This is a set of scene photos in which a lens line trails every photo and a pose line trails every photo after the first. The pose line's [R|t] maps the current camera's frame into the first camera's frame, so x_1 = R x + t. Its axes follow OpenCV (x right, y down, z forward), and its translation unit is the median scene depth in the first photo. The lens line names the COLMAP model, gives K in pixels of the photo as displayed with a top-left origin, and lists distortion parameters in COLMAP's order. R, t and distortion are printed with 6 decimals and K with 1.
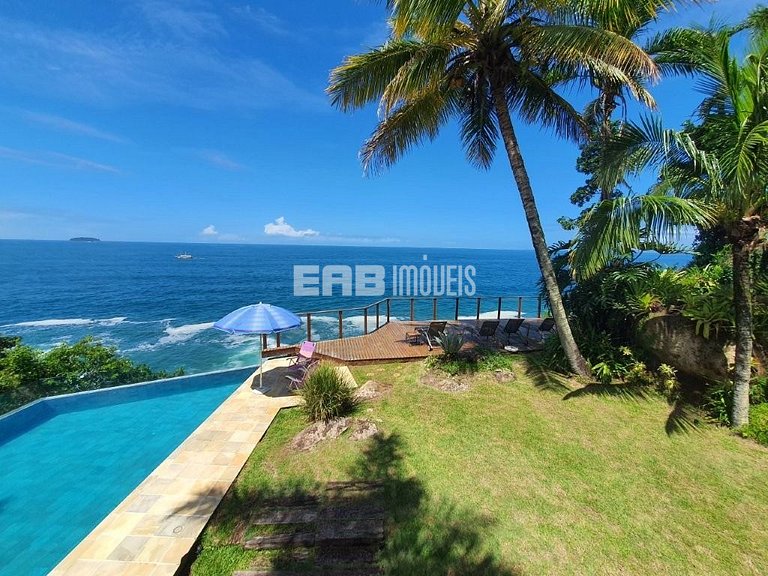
lens RADIAL K [[304.1, 0, 383.4], [0, 304.1, 288.9], [0, 0, 1]] dist [-0.001178, -0.001231]
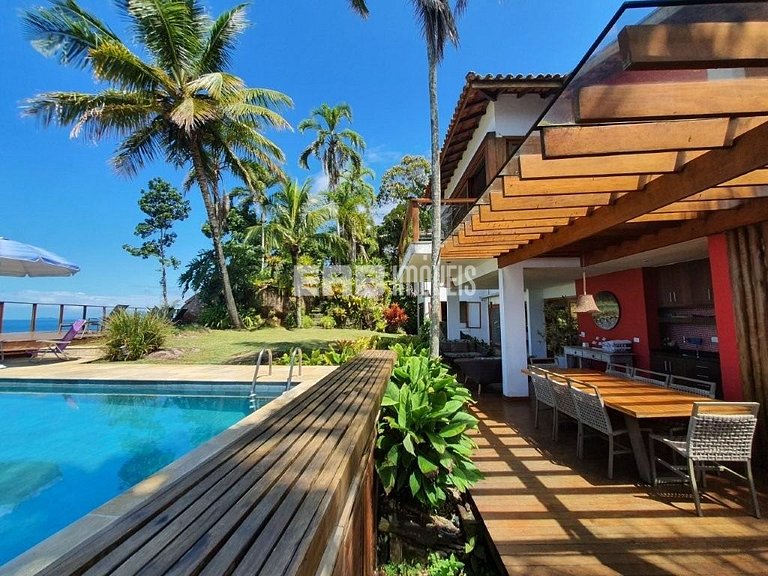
lens RADIAL K [[304.1, 0, 380.9], [0, 304.1, 289.5], [0, 0, 1]] dist [-0.001178, -0.001231]
pose [[0.069924, 0.067711, 0.995252, -1.039220], [0.148505, 0.985870, -0.077506, 0.352003], [-0.986437, 0.153219, 0.058880, 0.096093]]
